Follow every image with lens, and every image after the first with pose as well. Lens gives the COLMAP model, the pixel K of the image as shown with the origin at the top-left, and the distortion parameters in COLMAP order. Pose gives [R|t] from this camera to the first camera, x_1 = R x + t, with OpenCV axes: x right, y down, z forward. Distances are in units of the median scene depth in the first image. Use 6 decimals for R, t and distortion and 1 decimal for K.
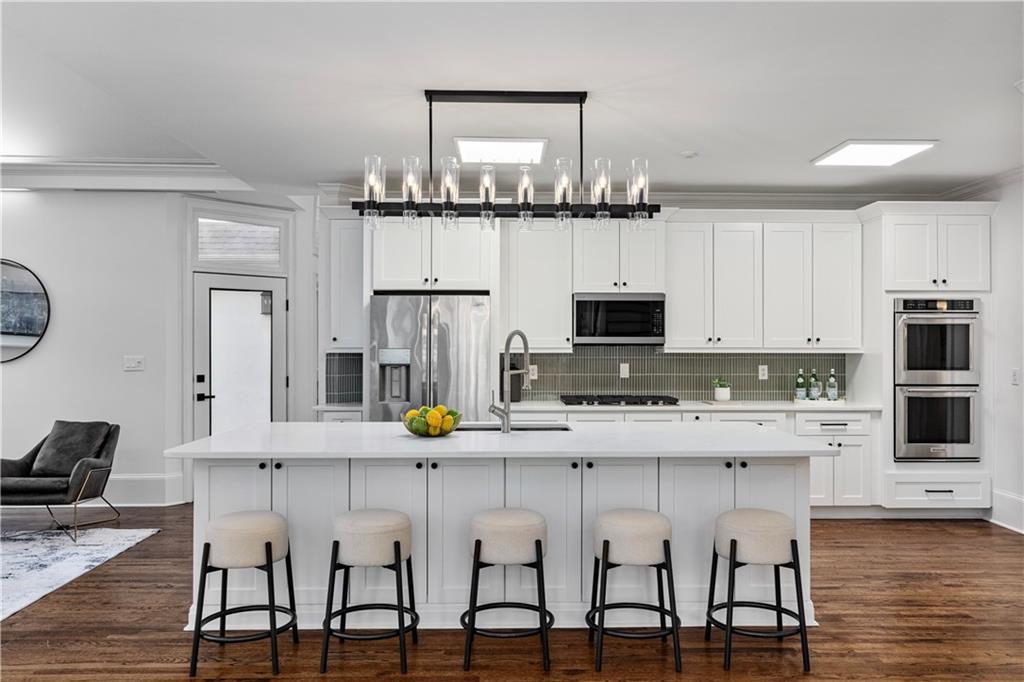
lens RADIAL K [[763.6, 0, 545.7], [0, 763.6, 344.0], [0, 0, 1]] dist [0.001170, -0.001199]
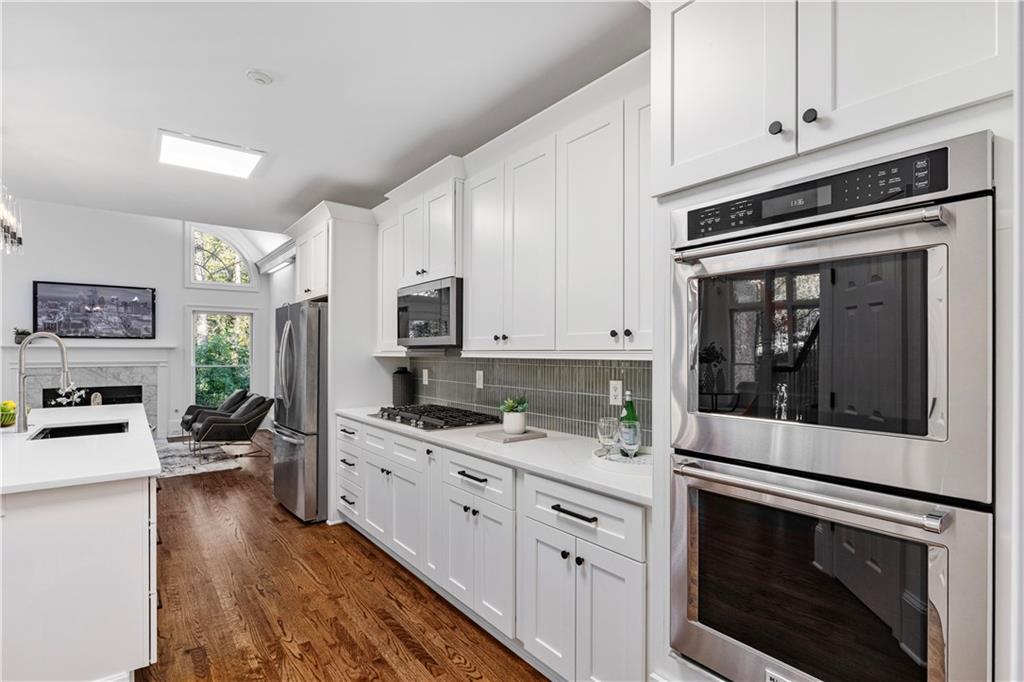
lens RADIAL K [[505.7, 0, 515.9], [0, 505.7, 351.3], [0, 0, 1]] dist [-0.002121, 0.001974]
pose [[0.573735, -0.001809, -0.819039, 0.592049], [0.001011, 0.999998, -0.001500, 0.006819], [0.819041, 0.000032, 0.573736, 0.770271]]
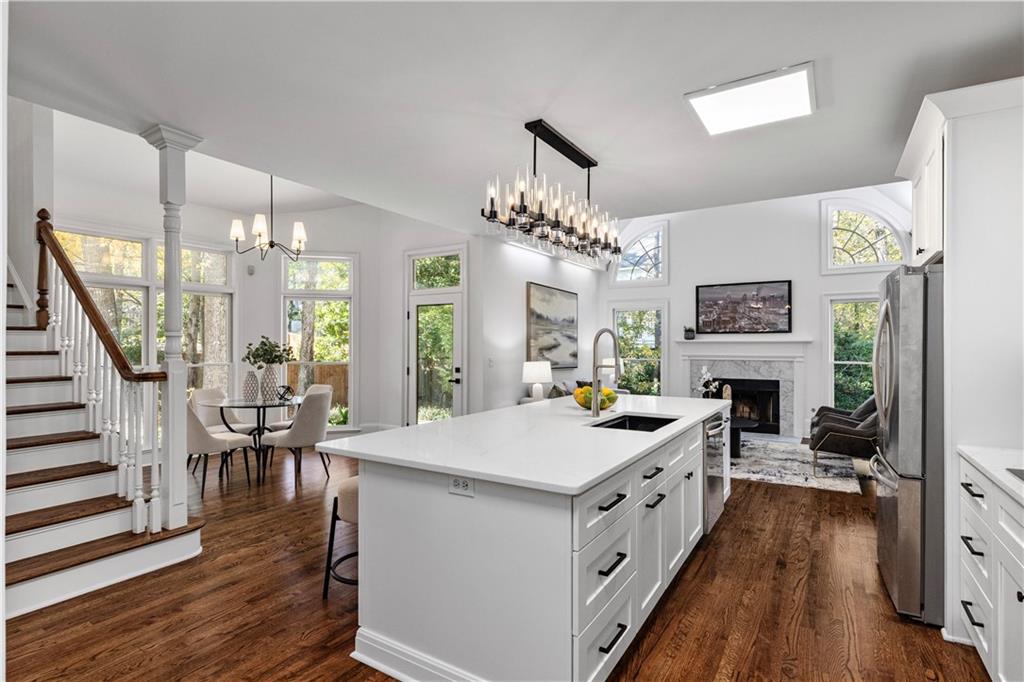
lens RADIAL K [[505.7, 0, 513.9], [0, 505.7, 342.0], [0, 0, 1]] dist [-0.002121, 0.001974]
pose [[-0.572404, -0.008440, -0.819929, 0.422896], [-0.002321, 0.999960, -0.008673, 0.007447], [0.819969, -0.003062, -0.572400, 0.901468]]
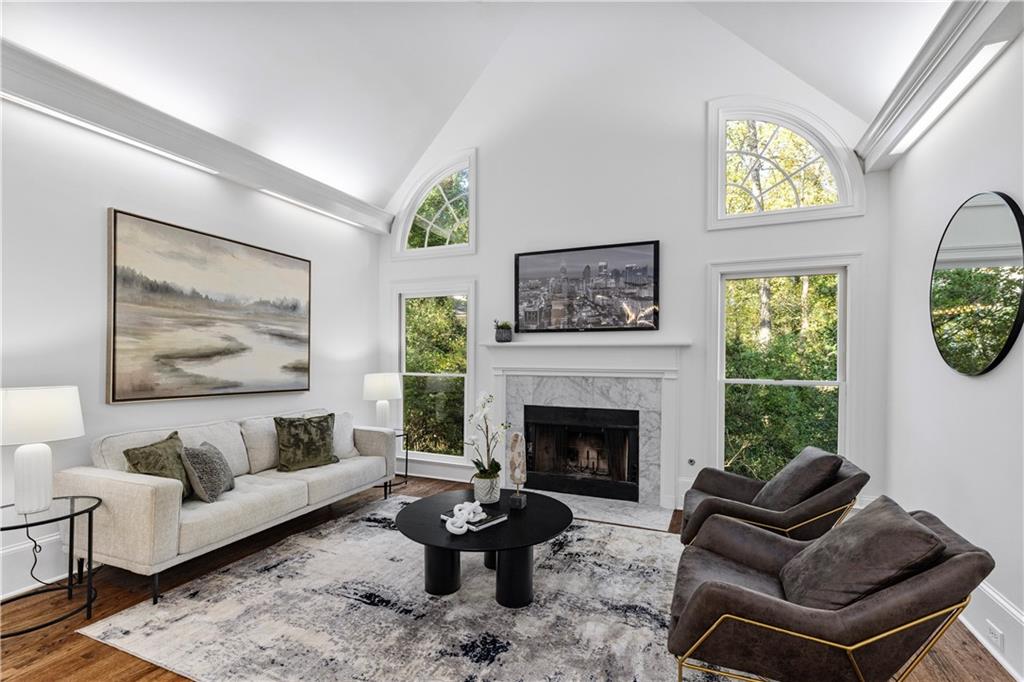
lens RADIAL K [[459.0, 0, 513.4], [0, 459.0, 361.4], [0, 0, 1]] dist [-0.000892, 0.000583]
pose [[-0.438528, 0.006391, -0.898695, -0.266776], [-0.003987, 0.999951, 0.009057, 0.012295], [0.898709, 0.007555, -0.438481, 0.854748]]
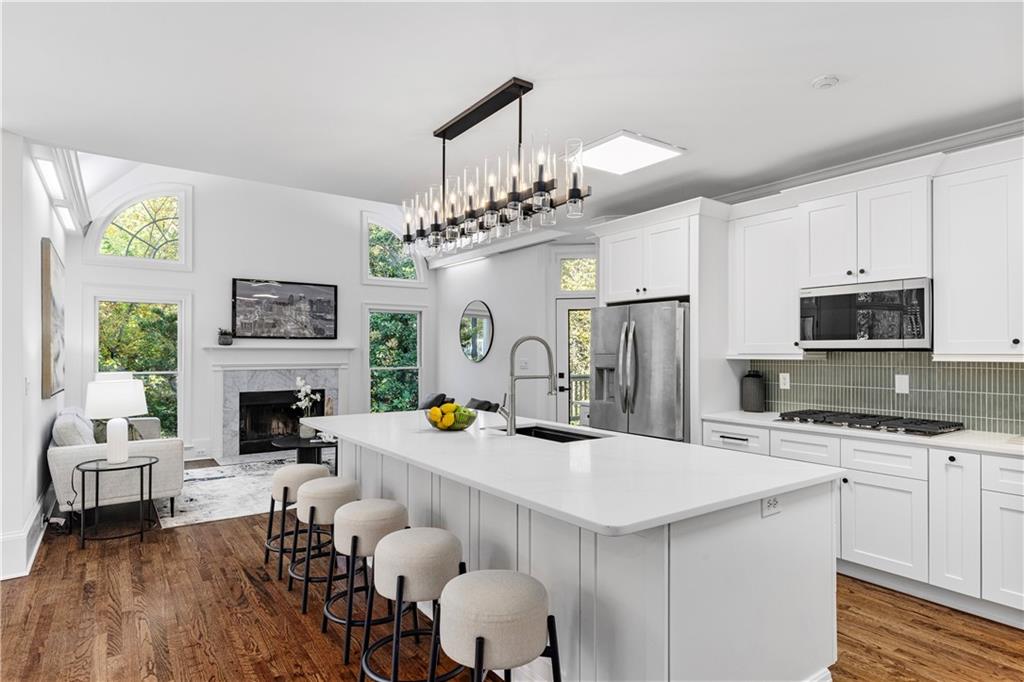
lens RADIAL K [[576.1, 0, 513.7], [0, 576.1, 345.6], [0, 0, 1]] dist [0.005525, 0.001656]
pose [[0.540219, -0.009843, -0.841467, 0.401734], [-0.000076, 0.999931, -0.011746, 0.003657], [0.841525, 0.006409, 0.540181, 0.385508]]
